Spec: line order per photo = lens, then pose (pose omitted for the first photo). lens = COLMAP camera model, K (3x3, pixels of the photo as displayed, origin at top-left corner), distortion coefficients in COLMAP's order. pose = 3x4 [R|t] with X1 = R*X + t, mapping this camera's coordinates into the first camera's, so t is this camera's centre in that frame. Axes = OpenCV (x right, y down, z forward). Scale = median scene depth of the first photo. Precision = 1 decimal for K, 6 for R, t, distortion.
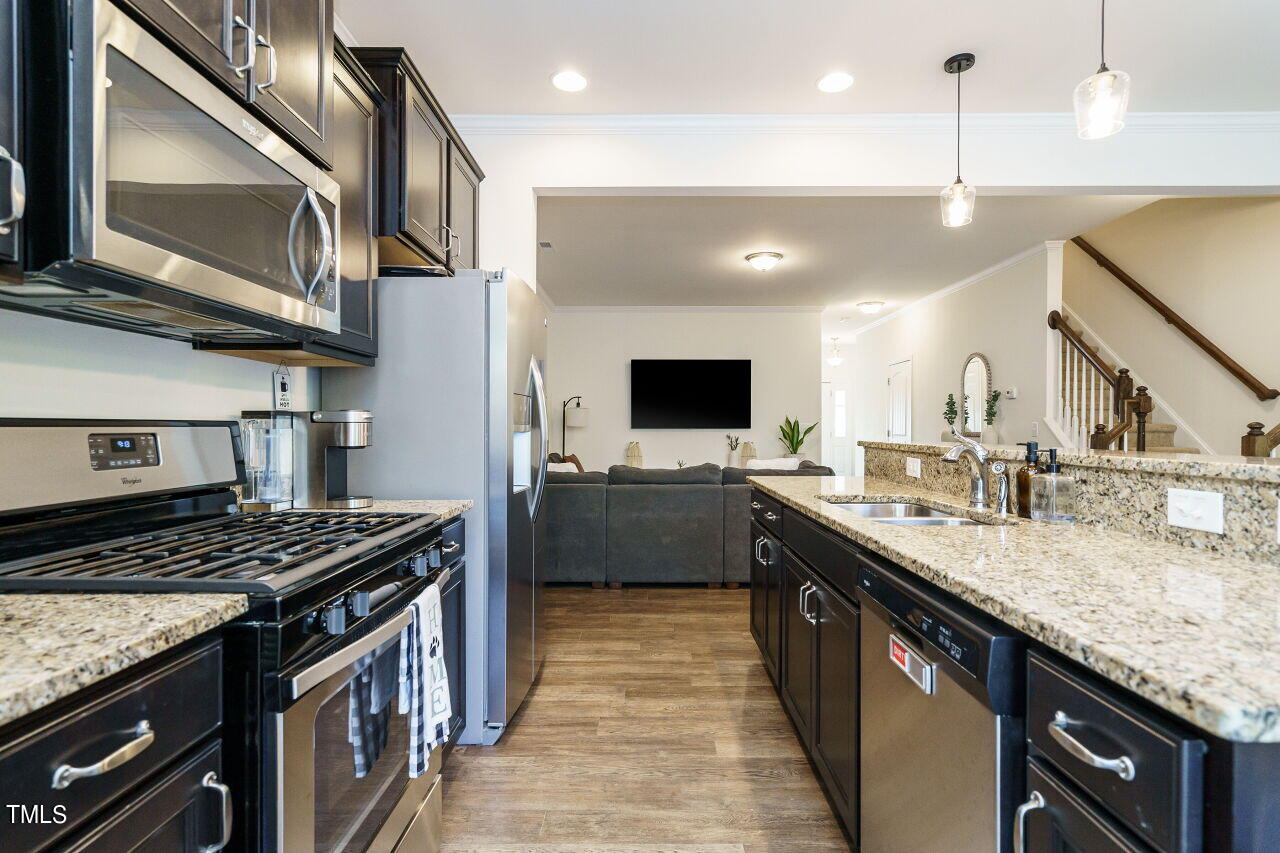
lens RADIAL K [[618.9, 0, 639.6], [0, 618.9, 428.6], [0, 0, 1]] dist [-0.005085, -0.000624]
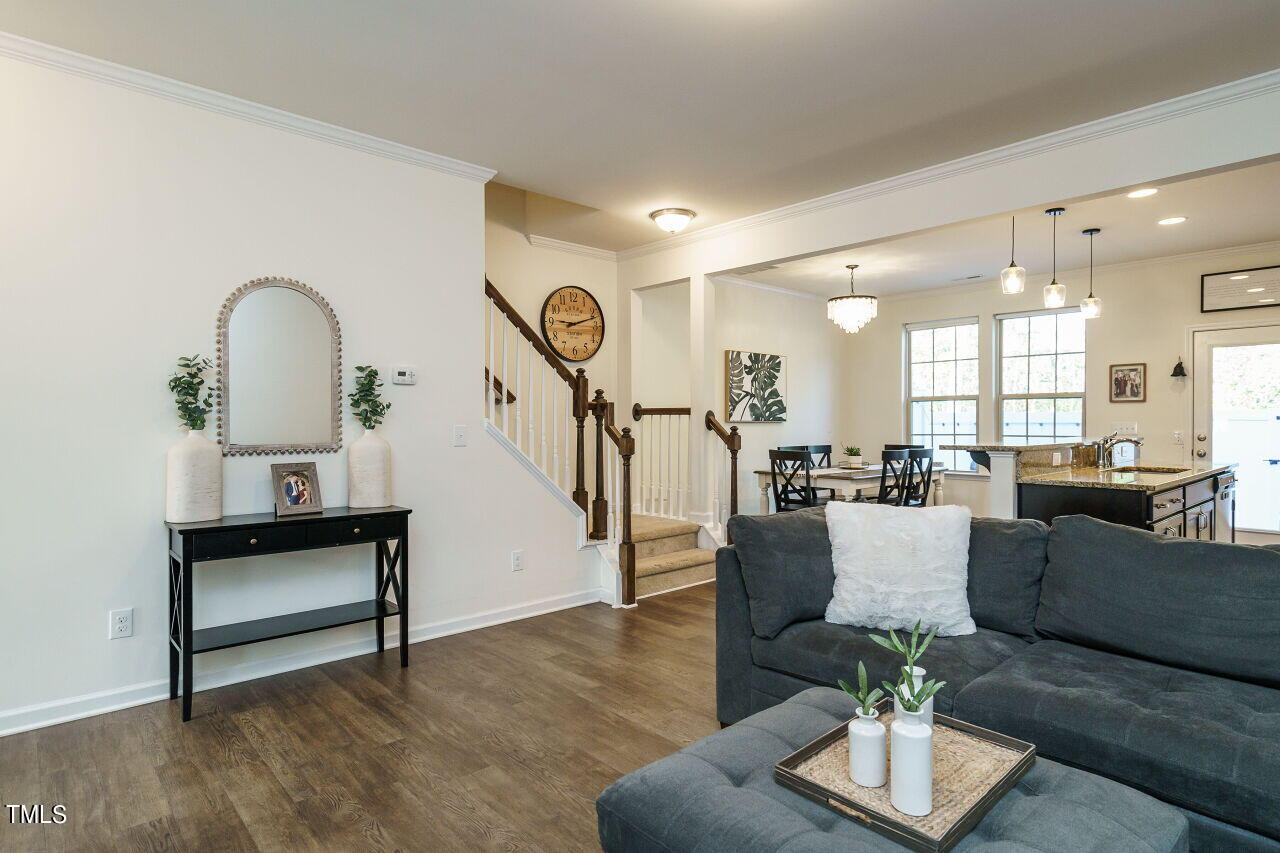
lens RADIAL K [[683.3, 0, 644.6], [0, 683.3, 425.5], [0, 0, 1]] dist [0.006590, -0.000076]
pose [[-0.669514, -0.001086, 0.742799, -0.023469], [0.004559, 0.999974, 0.005572, -0.009221], [-0.742786, 0.007117, -0.669492, 0.918111]]
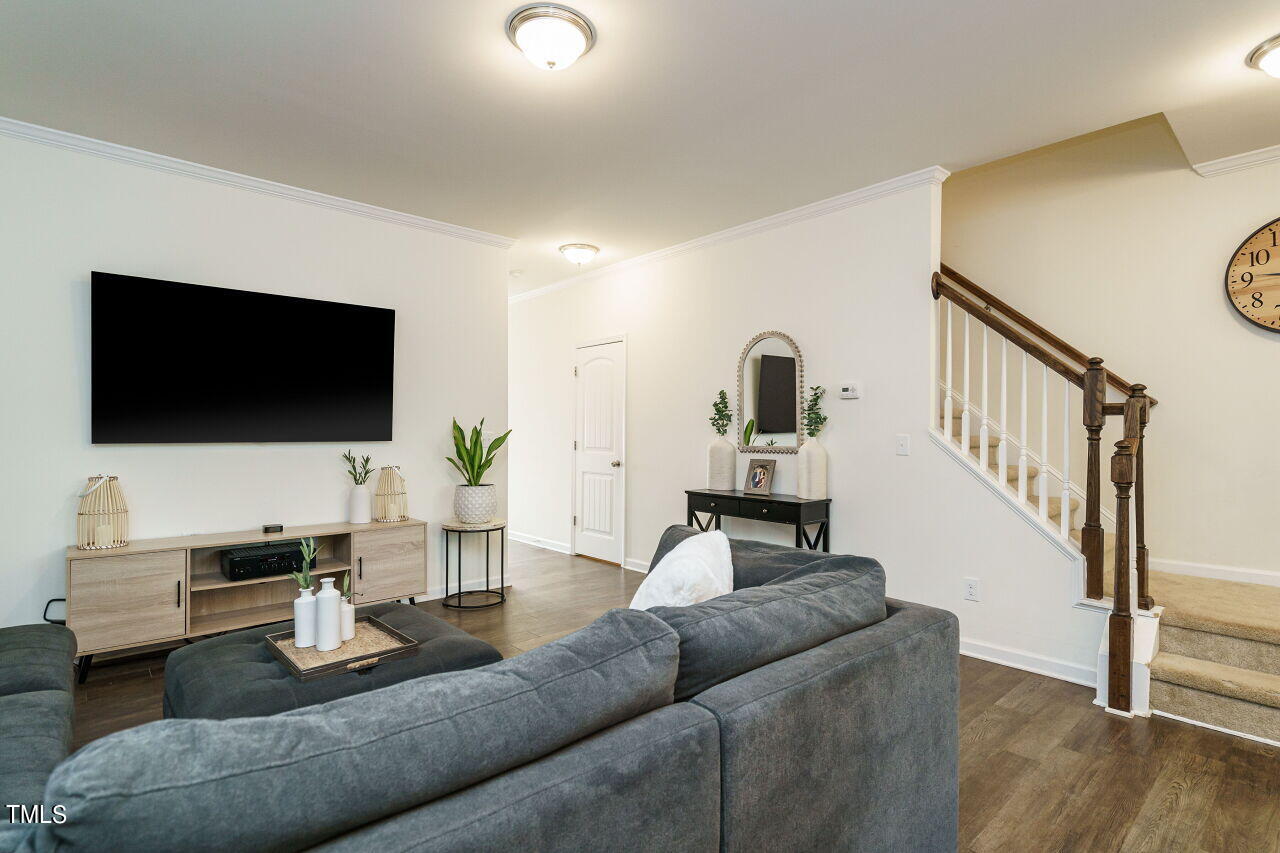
lens RADIAL K [[618.9, 0, 636.0], [0, 618.9, 429.5], [0, 0, 1]] dist [-0.005085, -0.000624]
pose [[0.745965, 0.007396, 0.665944, -0.016157], [-0.004378, 0.999971, -0.006201, -0.007345], [-0.665971, 0.001710, 0.745976, 0.472846]]
